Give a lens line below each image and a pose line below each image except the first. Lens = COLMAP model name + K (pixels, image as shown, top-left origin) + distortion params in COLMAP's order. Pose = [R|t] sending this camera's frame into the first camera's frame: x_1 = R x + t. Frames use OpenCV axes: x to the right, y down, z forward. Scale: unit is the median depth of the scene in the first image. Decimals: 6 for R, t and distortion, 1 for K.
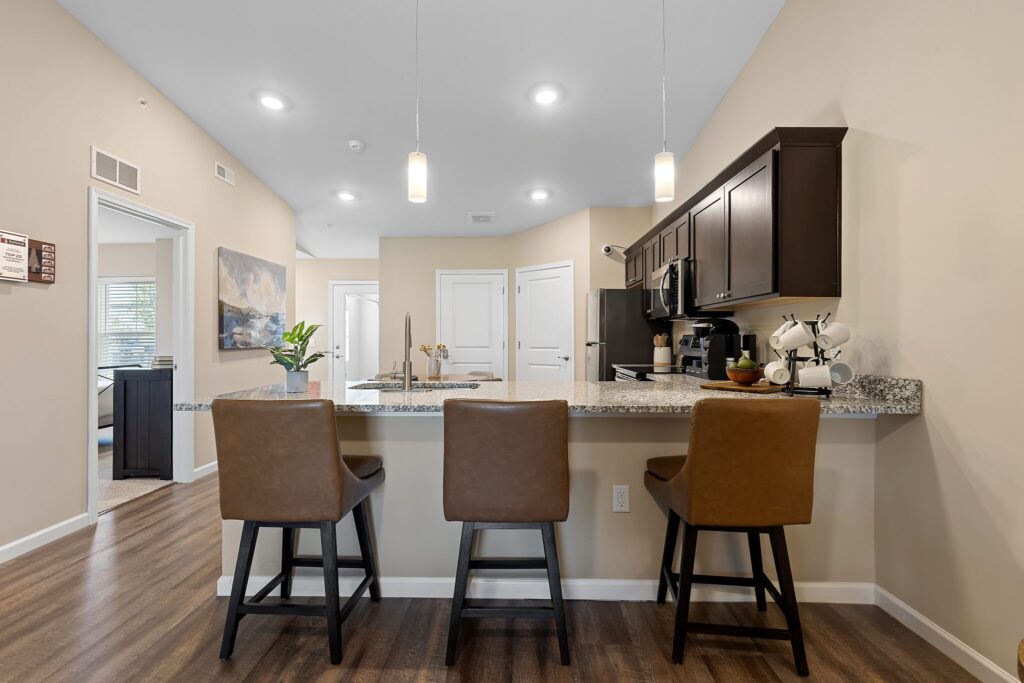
lens RADIAL K [[495.9, 0, 502.3], [0, 495.9, 338.1], [0, 0, 1]] dist [-0.001268, -0.000296]
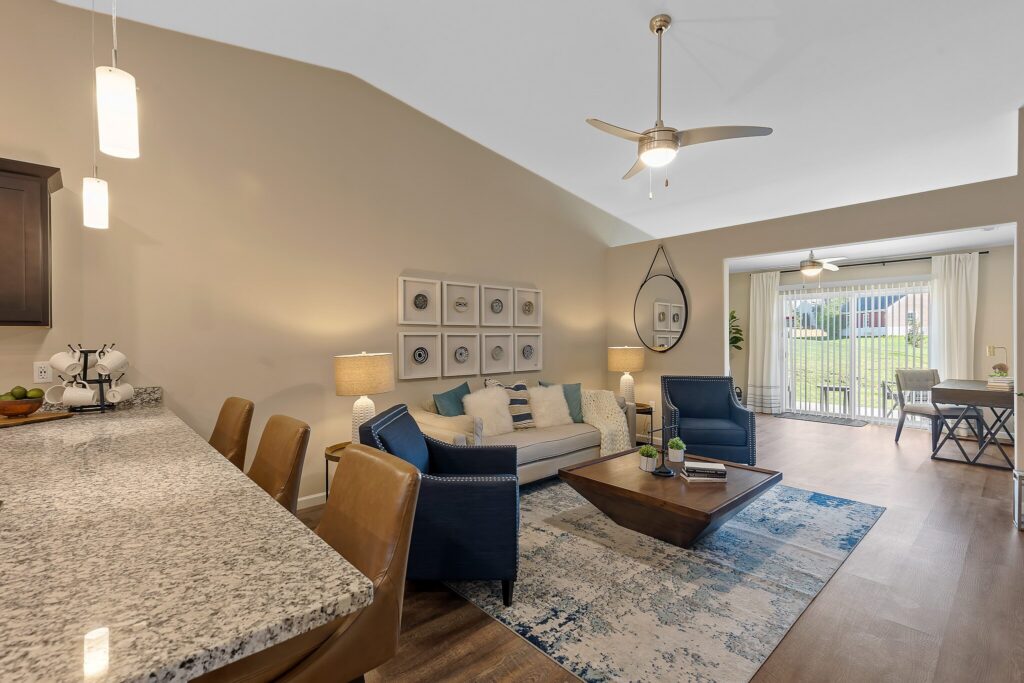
lens RADIAL K [[455.3, 0, 512.0], [0, 455.3, 341.5], [0, 0, 1]] dist [0.001536, -0.000092]
pose [[-0.689471, 0.001839, 0.724310, -0.534978], [0.003332, 0.999994, 0.000632, -0.031395], [-0.724305, 0.002849, -0.689474, 0.619090]]
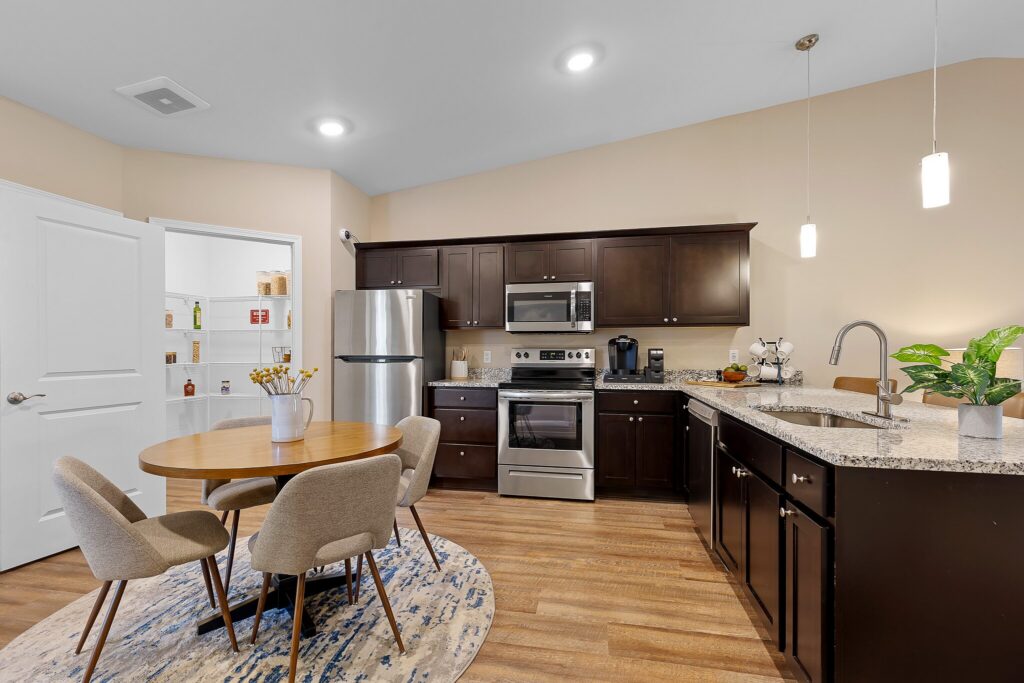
lens RADIAL K [[470.8, 0, 508.5], [0, 470.8, 348.3], [0, 0, 1]] dist [0.005033, 0.000381]
pose [[0.171023, 0.005560, 0.985251, -0.716883], [-0.001255, 0.999984, -0.005426, -0.000897], [-0.985266, -0.000309, 0.171027, 0.982232]]
